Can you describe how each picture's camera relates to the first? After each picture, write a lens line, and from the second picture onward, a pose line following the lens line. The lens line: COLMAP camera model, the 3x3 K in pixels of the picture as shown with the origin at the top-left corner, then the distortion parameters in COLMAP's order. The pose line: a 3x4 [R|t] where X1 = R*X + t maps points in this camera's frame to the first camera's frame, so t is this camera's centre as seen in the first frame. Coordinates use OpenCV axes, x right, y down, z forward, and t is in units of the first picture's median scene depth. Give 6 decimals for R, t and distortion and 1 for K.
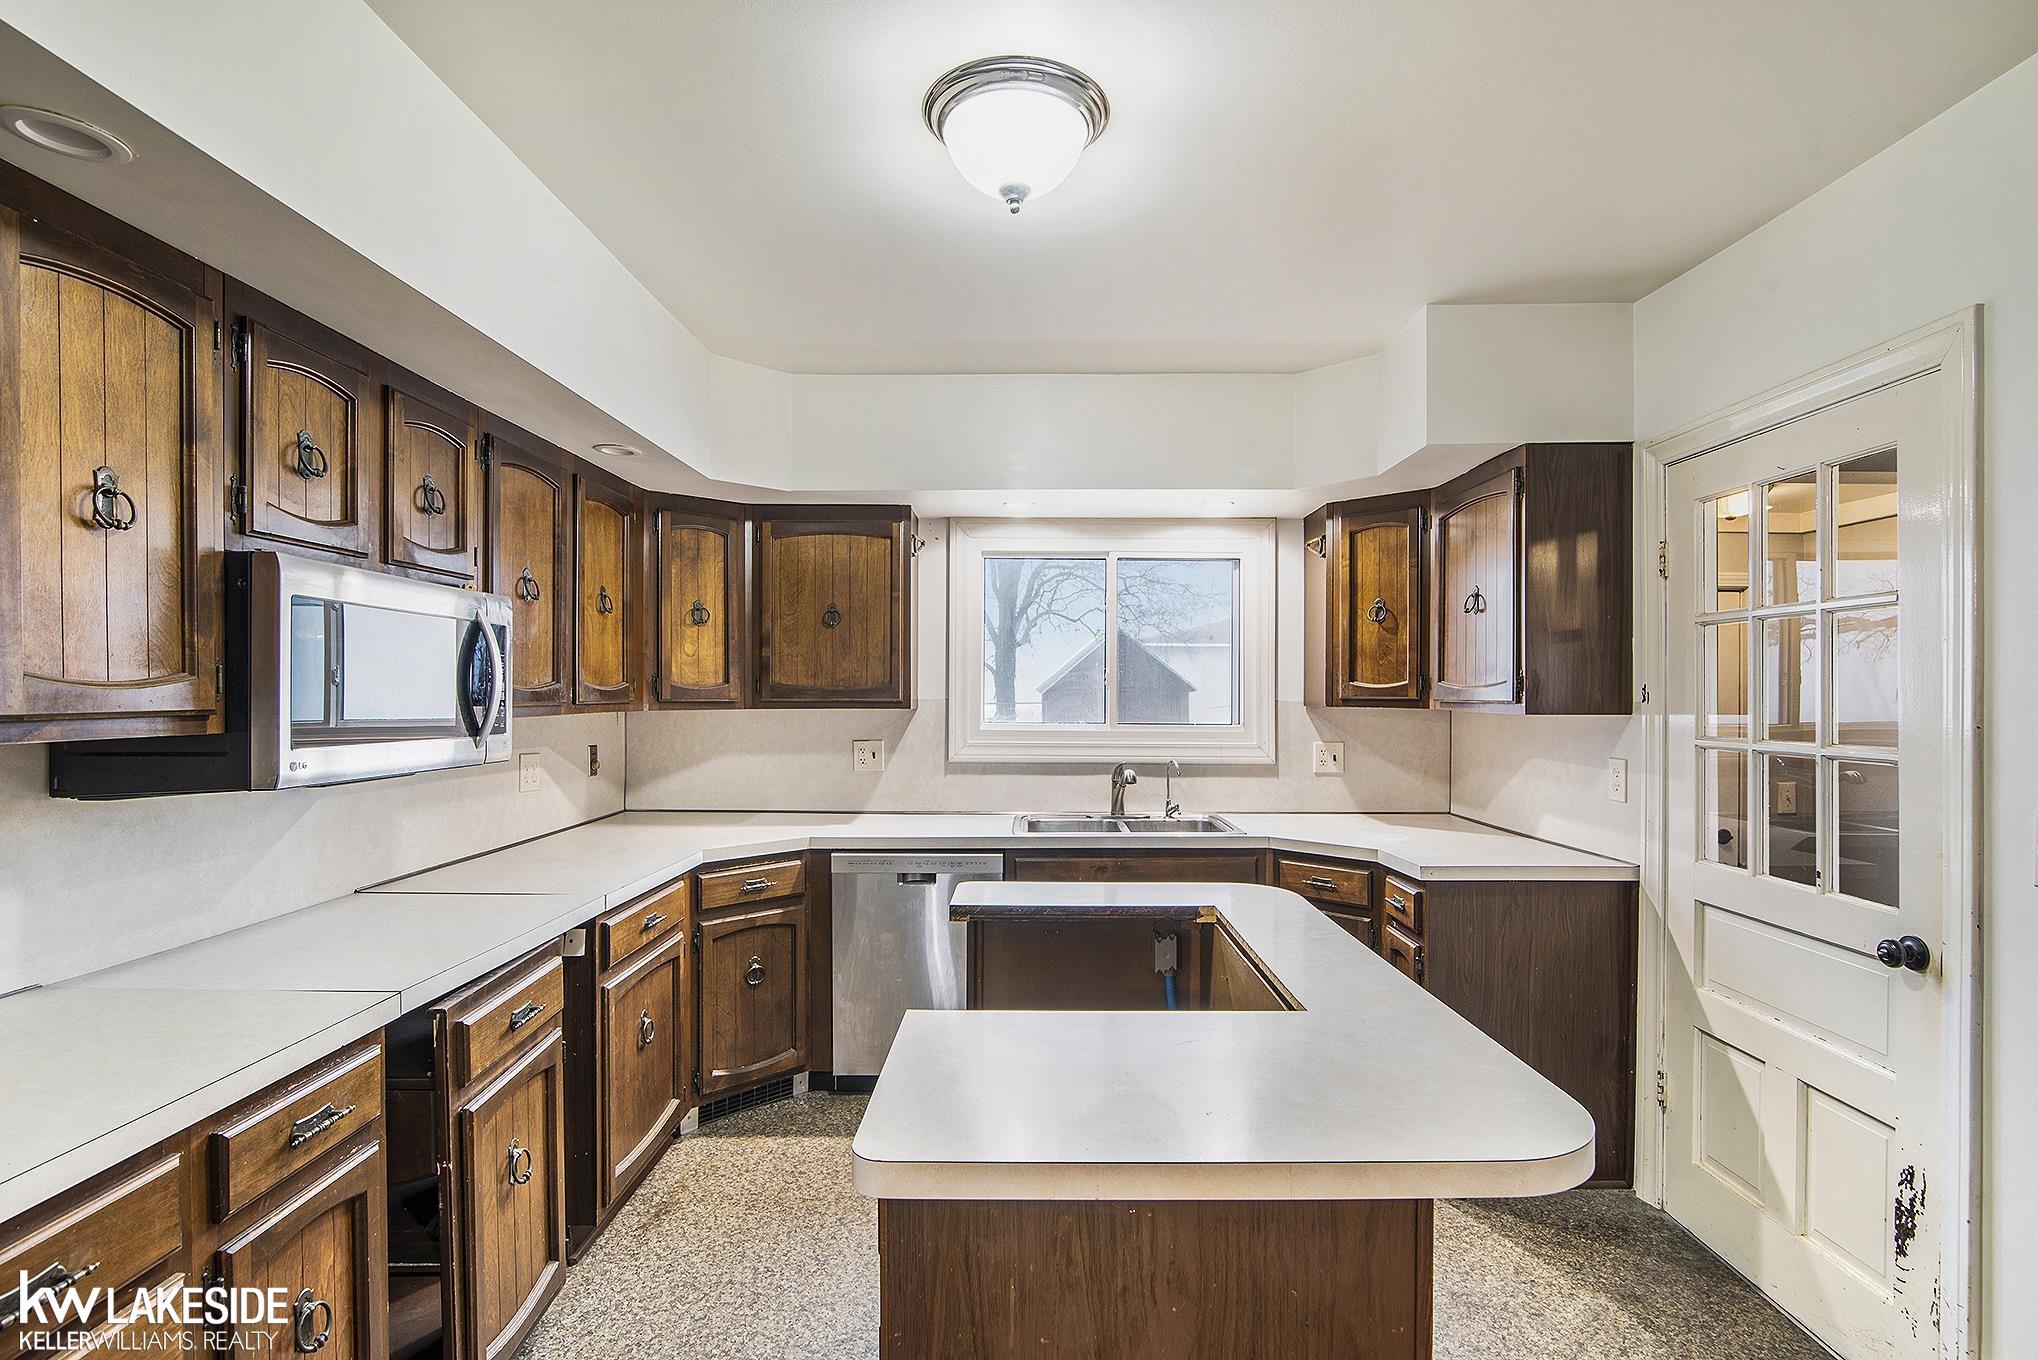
lens RADIAL K [[942.0, 0, 1029.0], [0, 942.0, 701.9], [0, 0, 1]] dist [-0.021277, 0.003182]
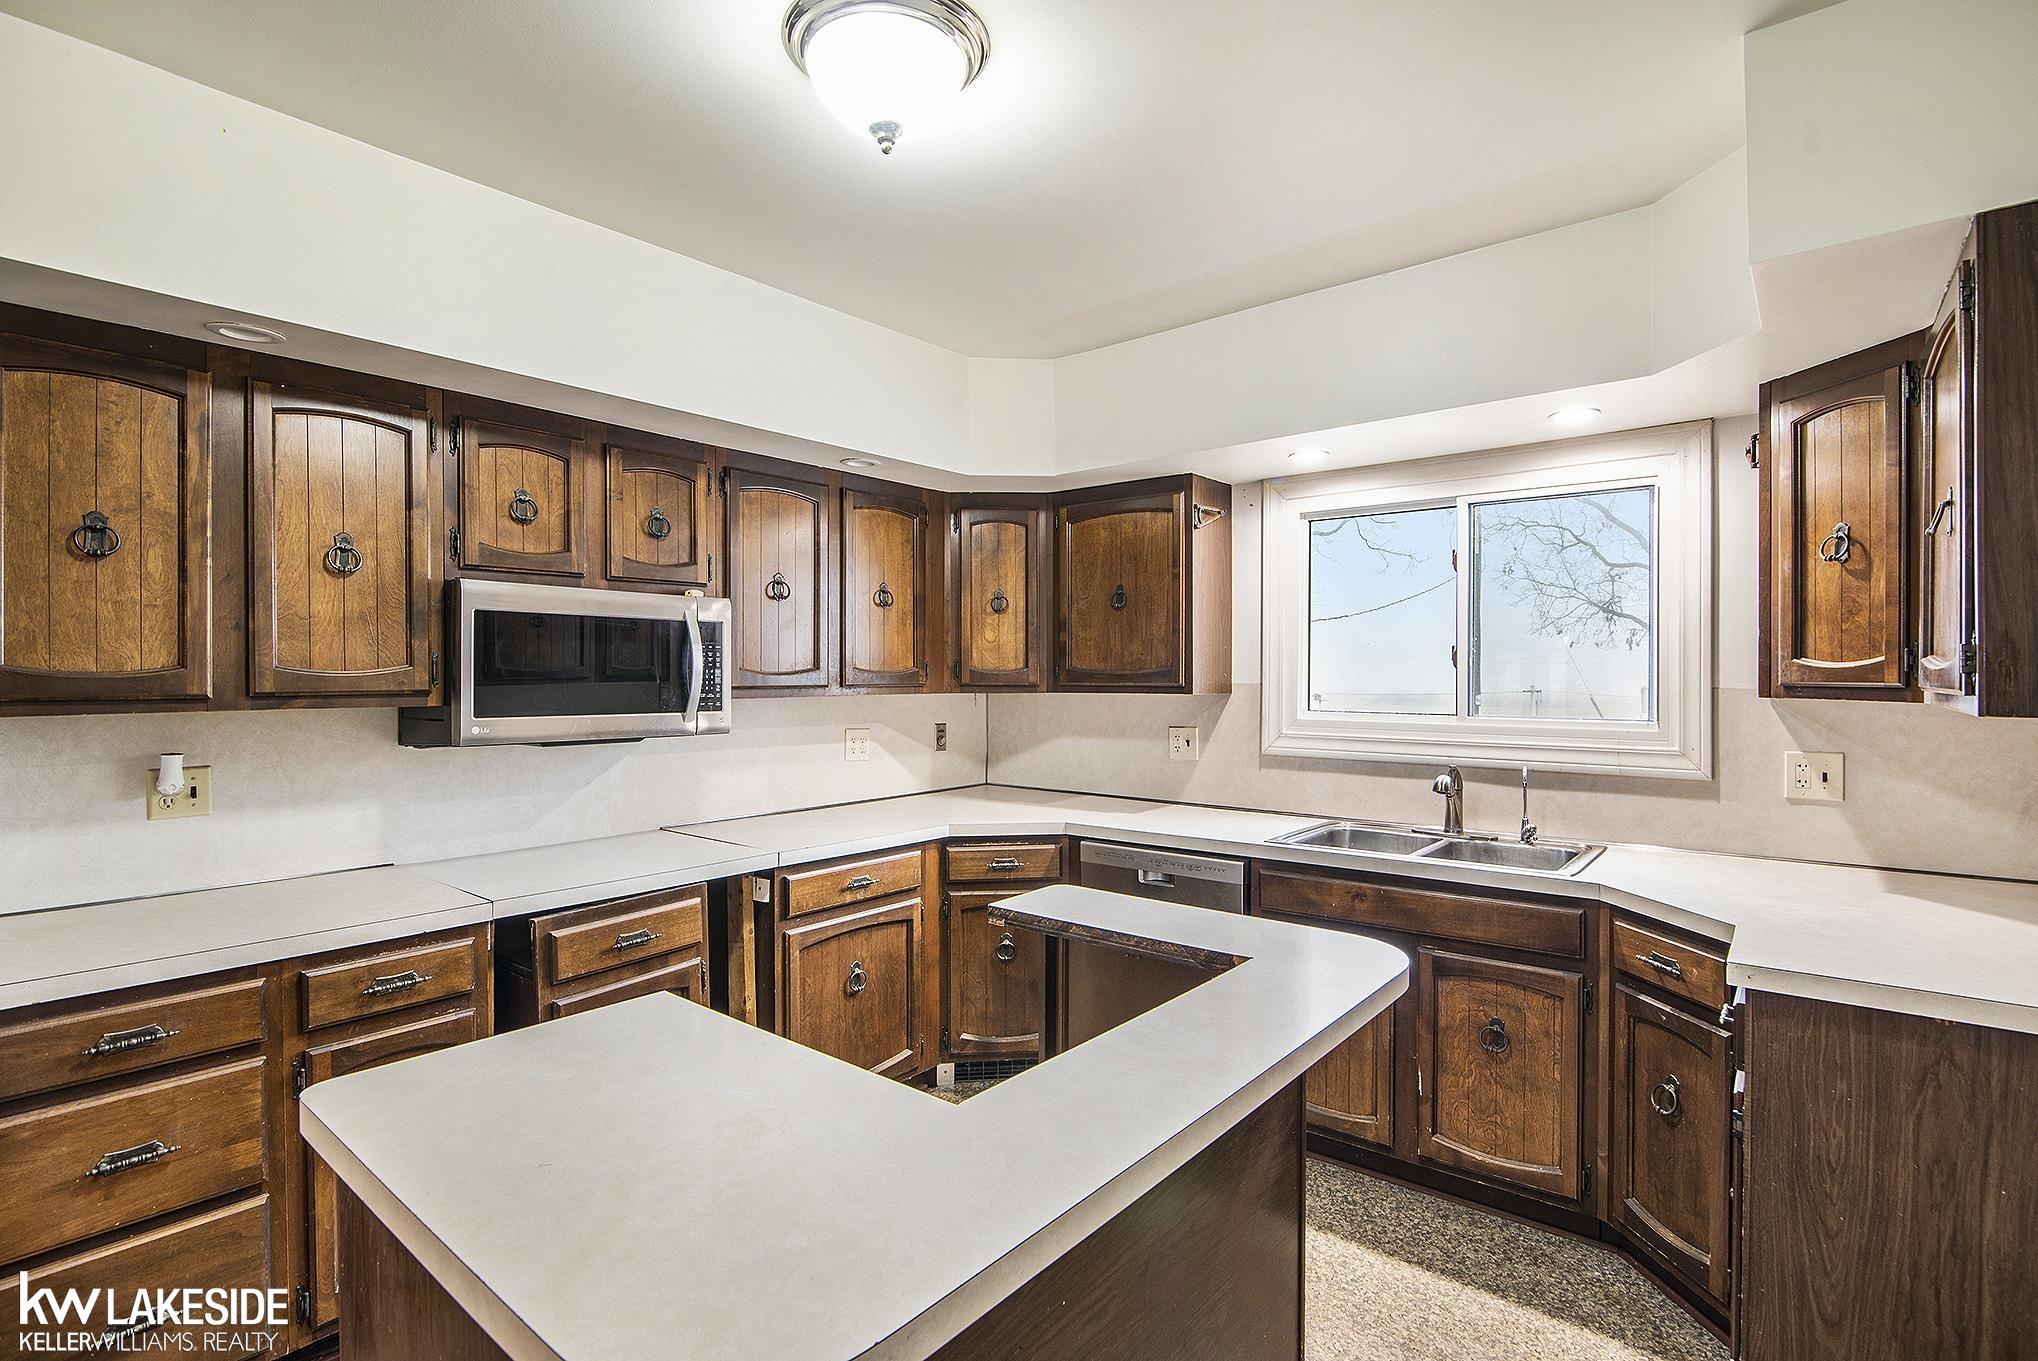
lens RADIAL K [[942.0, 0, 1032.0], [0, 942.0, 686.6], [0, 0, 1]] dist [-0.021277, 0.003182]
pose [[0.782989, 0.005436, -0.622012, 0.330244], [-0.004440, 0.999985, 0.003150, -0.002224], [0.622020, 0.000295, 0.783001, 0.186015]]
